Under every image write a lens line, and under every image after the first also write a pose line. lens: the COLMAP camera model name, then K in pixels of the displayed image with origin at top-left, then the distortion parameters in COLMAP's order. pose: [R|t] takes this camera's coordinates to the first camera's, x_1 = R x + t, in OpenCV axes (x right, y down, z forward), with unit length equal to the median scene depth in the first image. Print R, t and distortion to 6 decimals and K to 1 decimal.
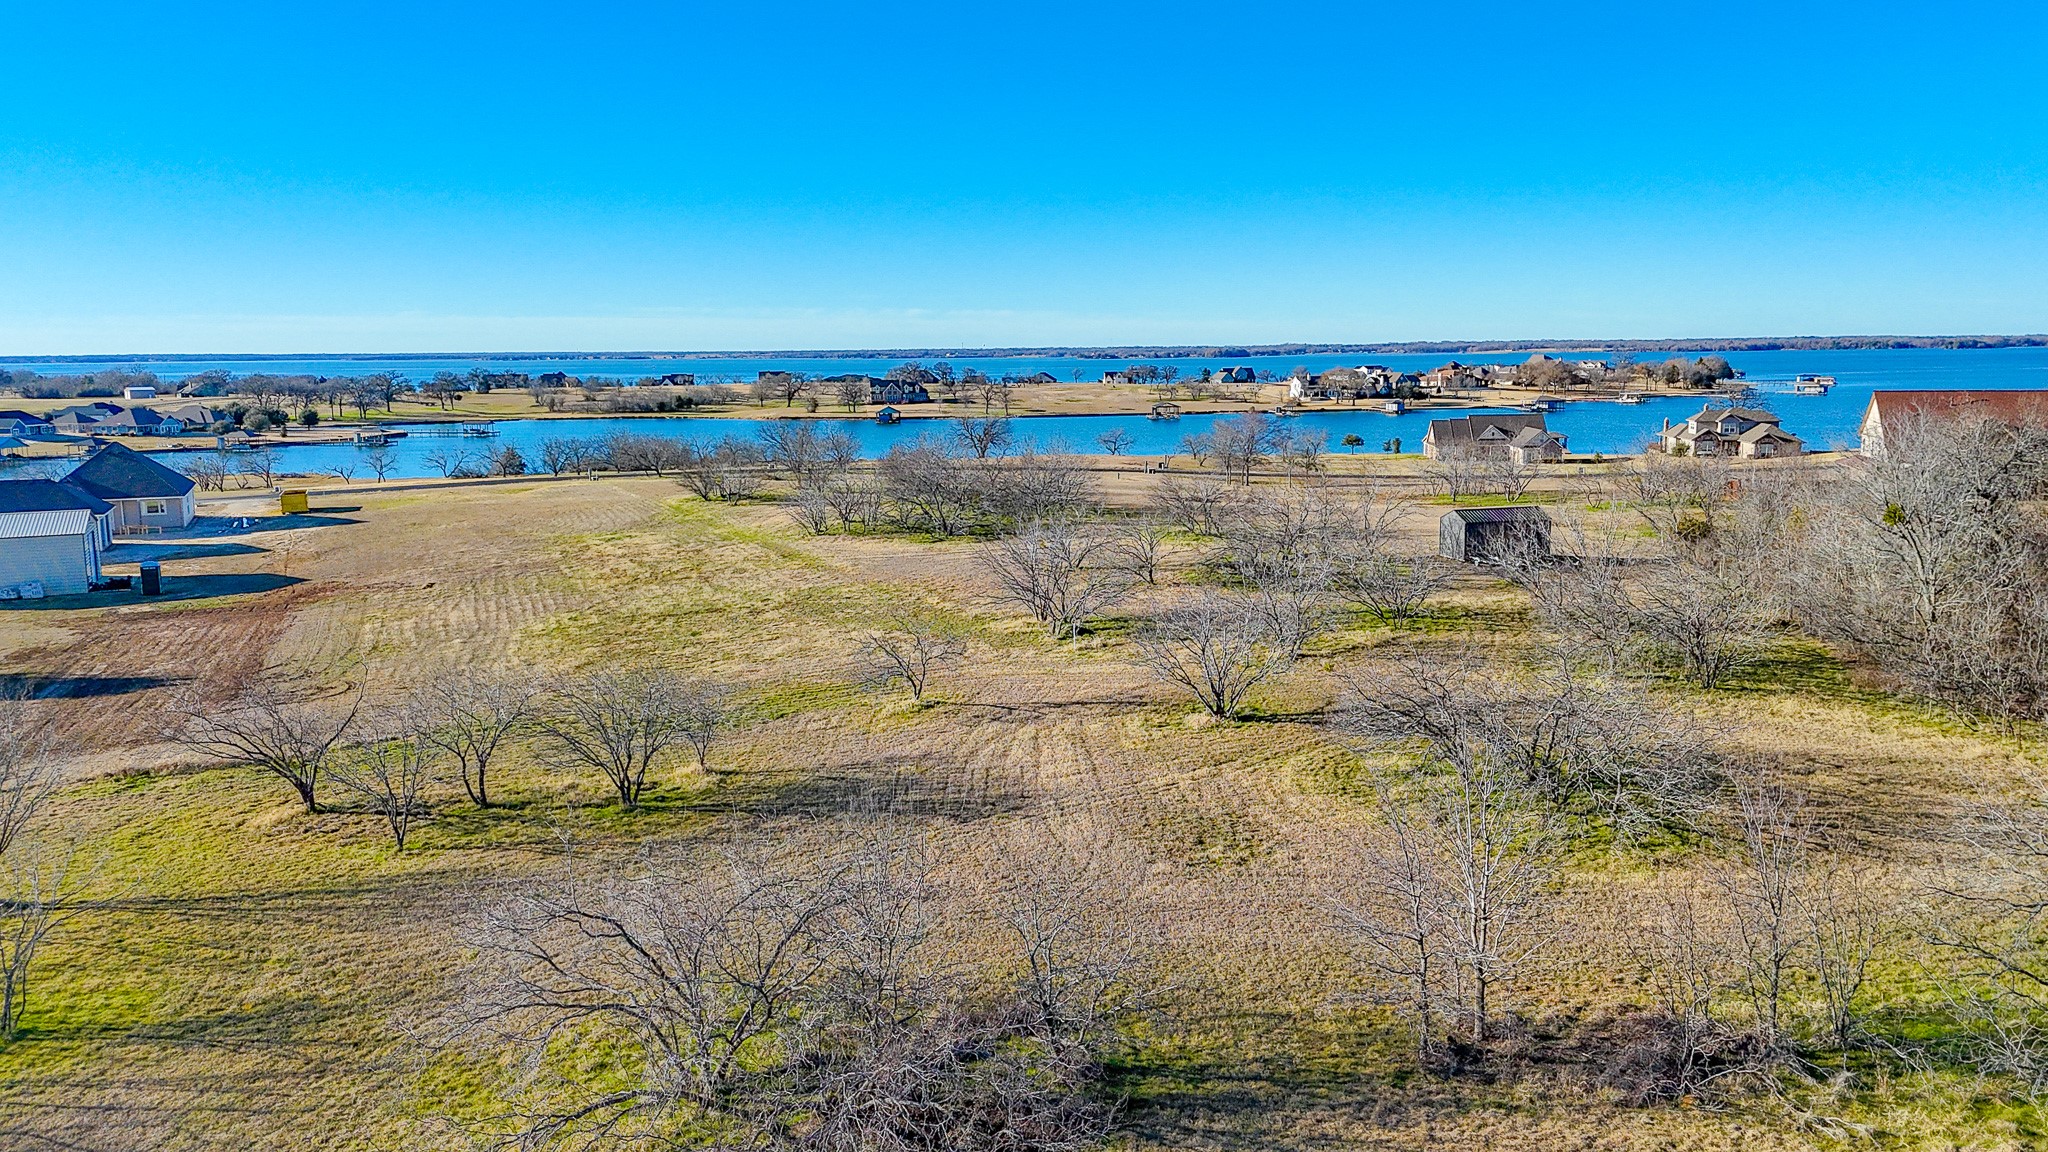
lens RADIAL K [[1536.3, 0, 1023.2], [0, 1536.3, 583.6], [0, 0, 1]] dist [0.079027, -0.080126]
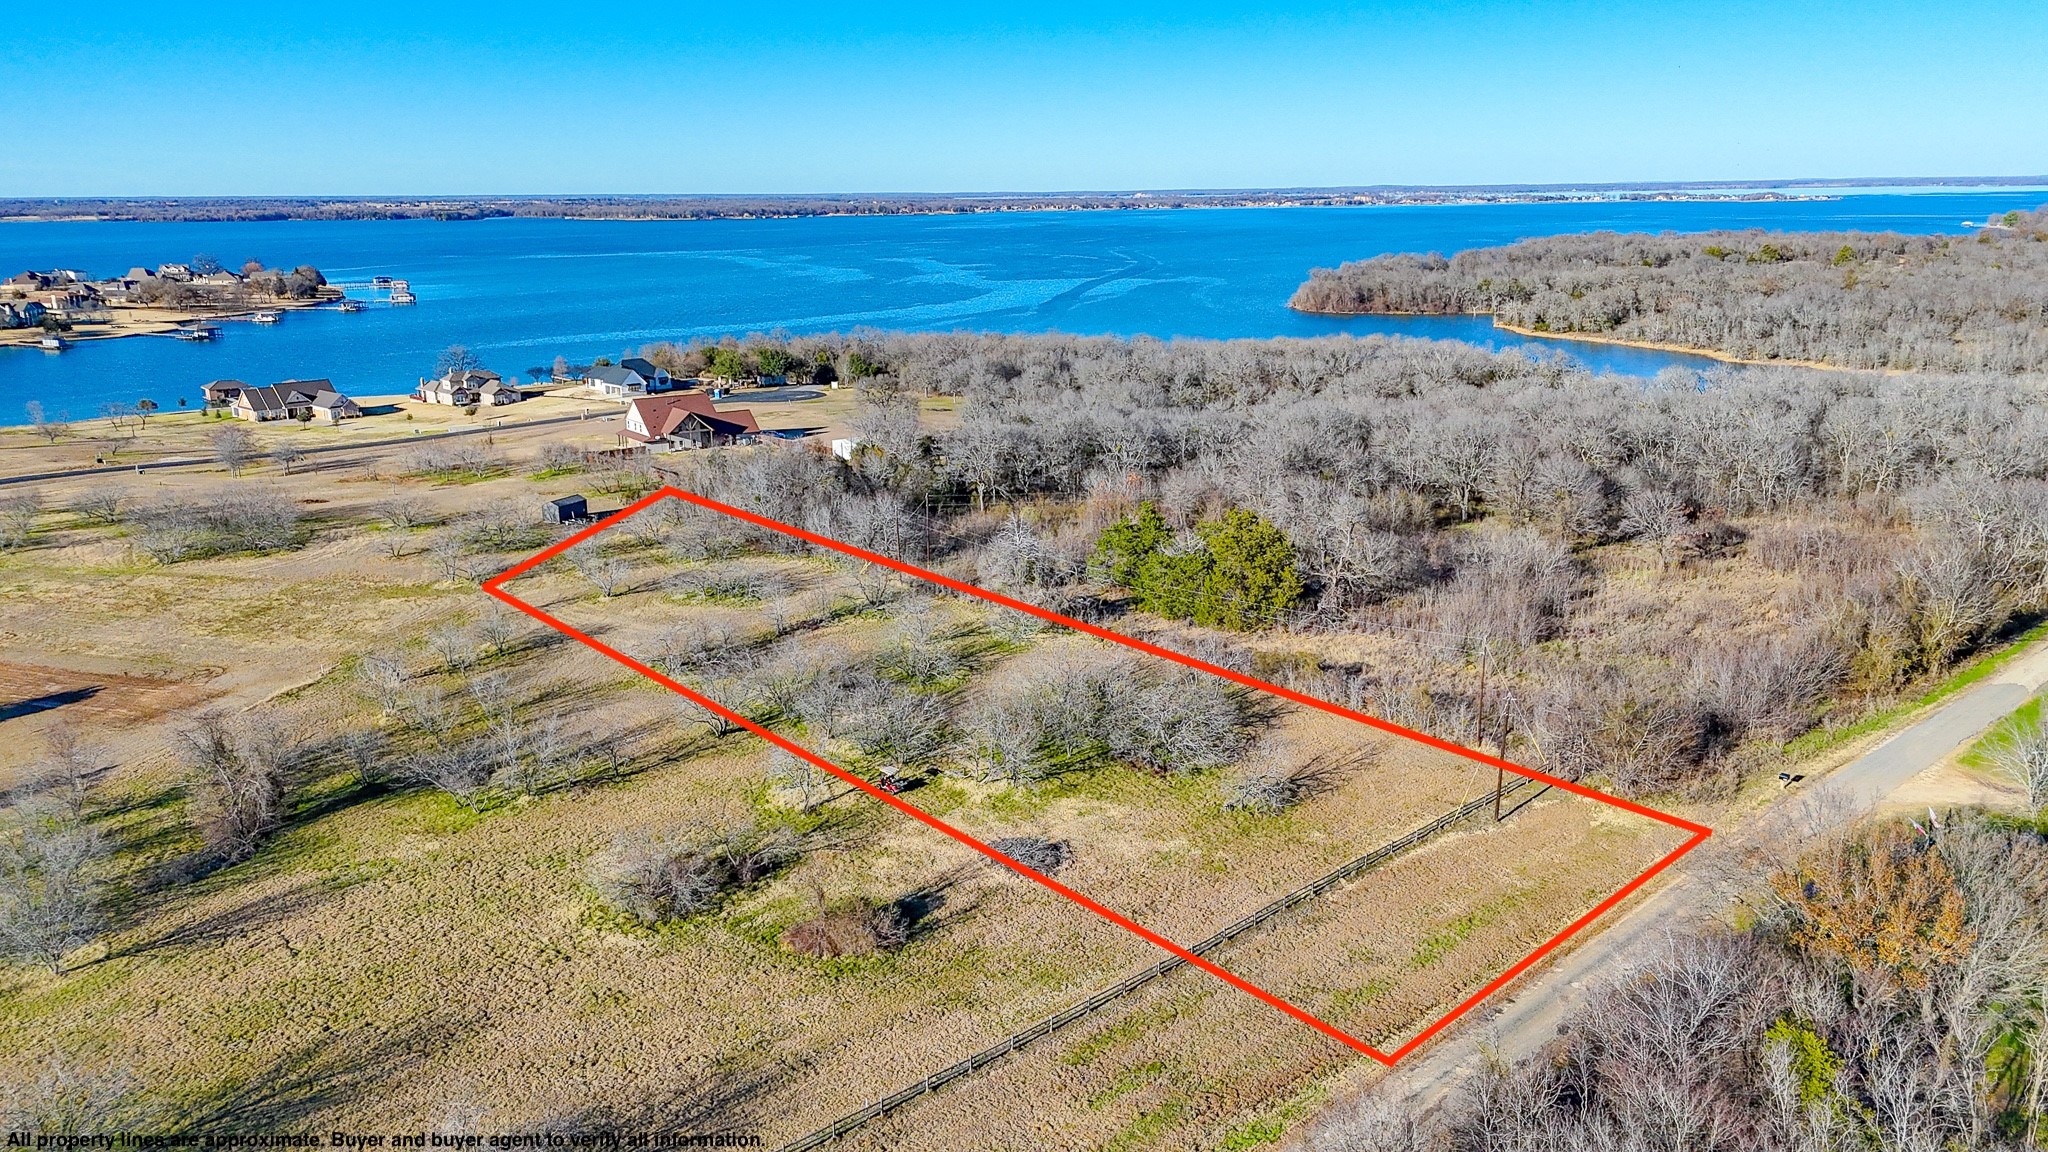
lens RADIAL K [[1536.3, 0, 1029.5], [0, 1536.3, 577.7], [0, 0, 1]] dist [0.079027, -0.080126]
pose [[0.625171, -0.187912, 0.757529, -0.169619], [0.121959, 0.982181, 0.142988, -0.029378], [-0.770900, 0.002996, 0.636949, -0.164015]]
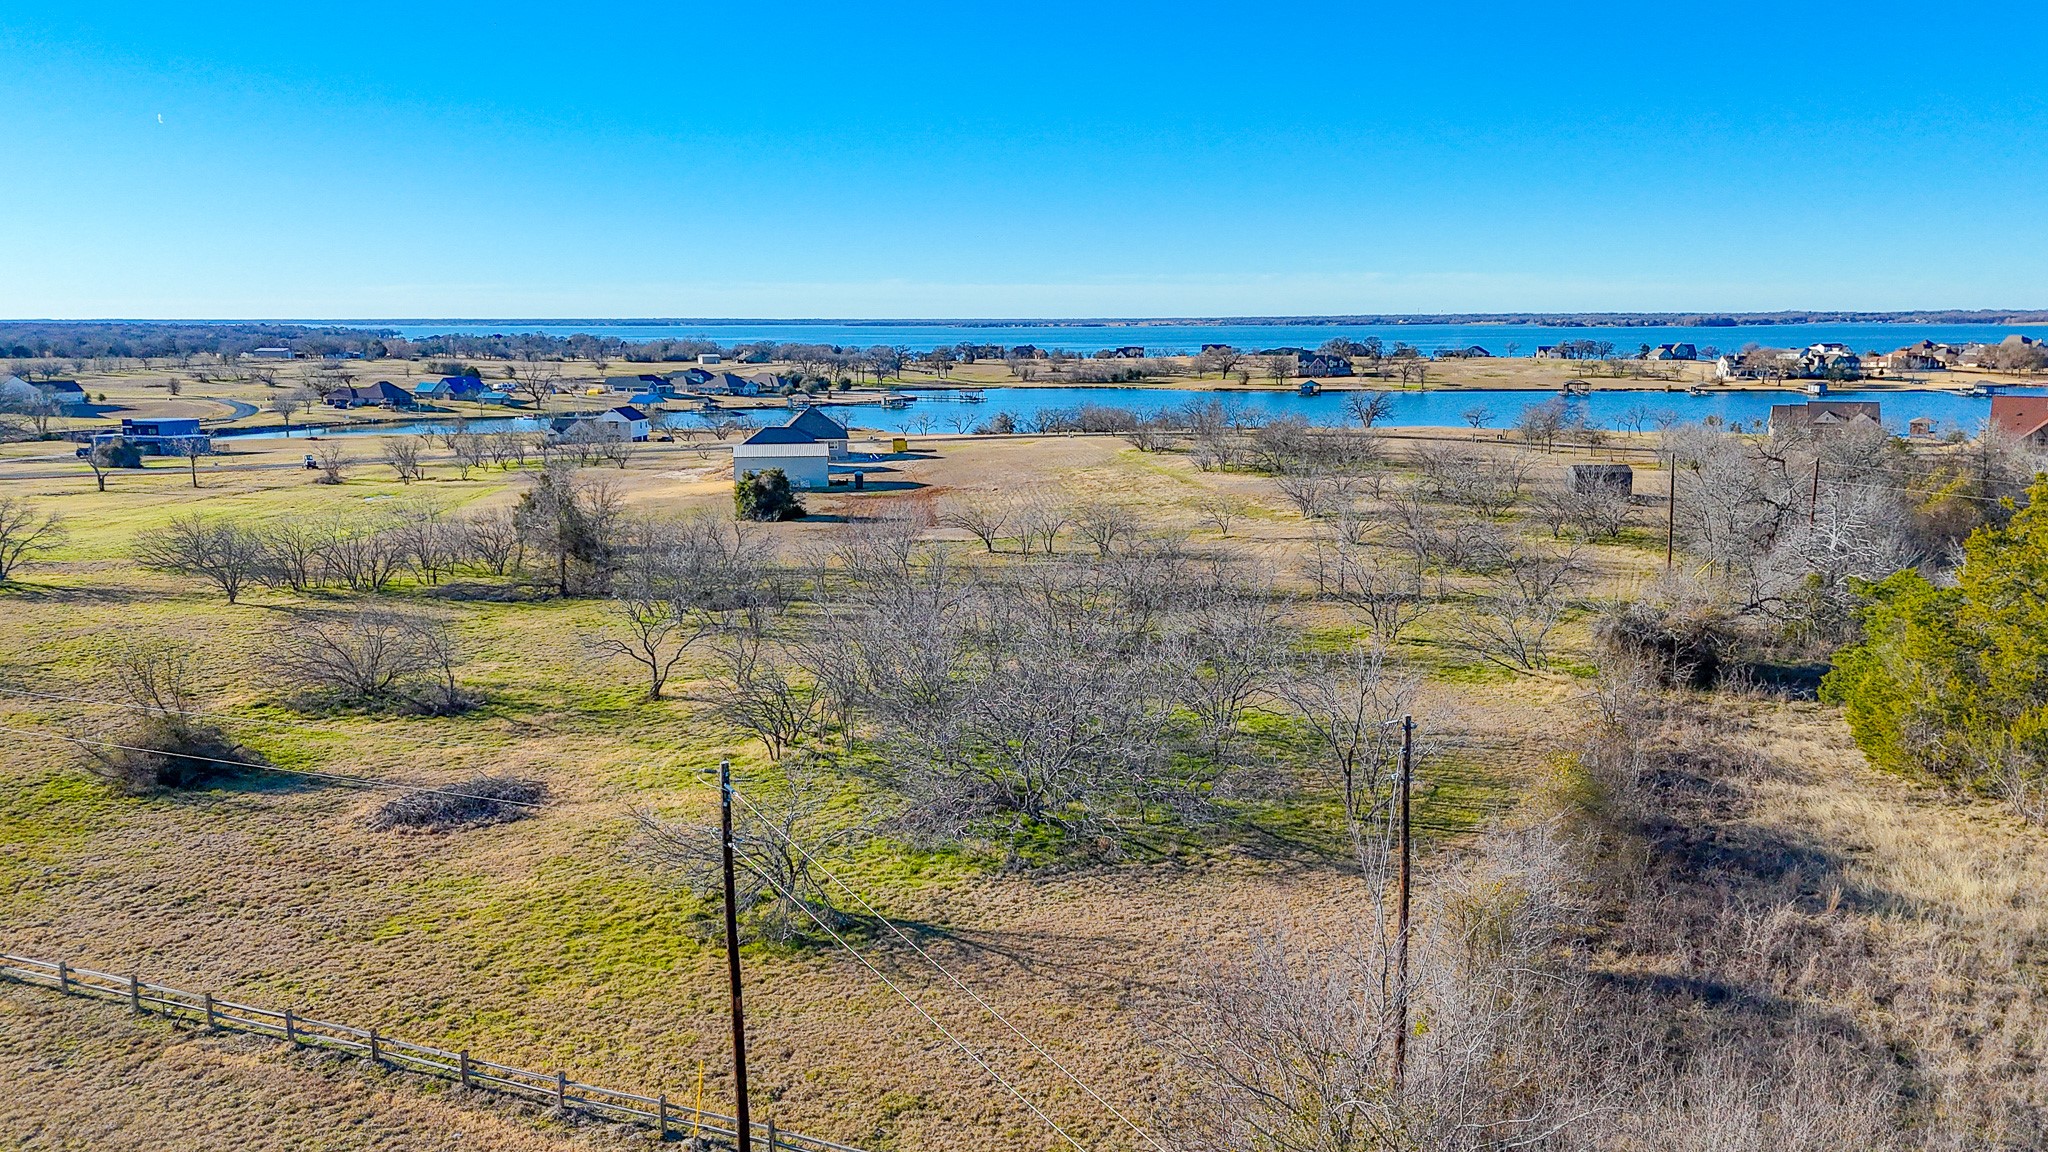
lens RADIAL K [[1536.3, 0, 1017.5], [0, 1536.3, 583.7], [0, 0, 1]] dist [0.079027, -0.080126]
pose [[0.958157, 0.055959, -0.280719, 0.029980], [-0.049747, 0.998335, 0.029212, 0.010370], [0.281886, -0.014025, 0.959345, -0.135439]]
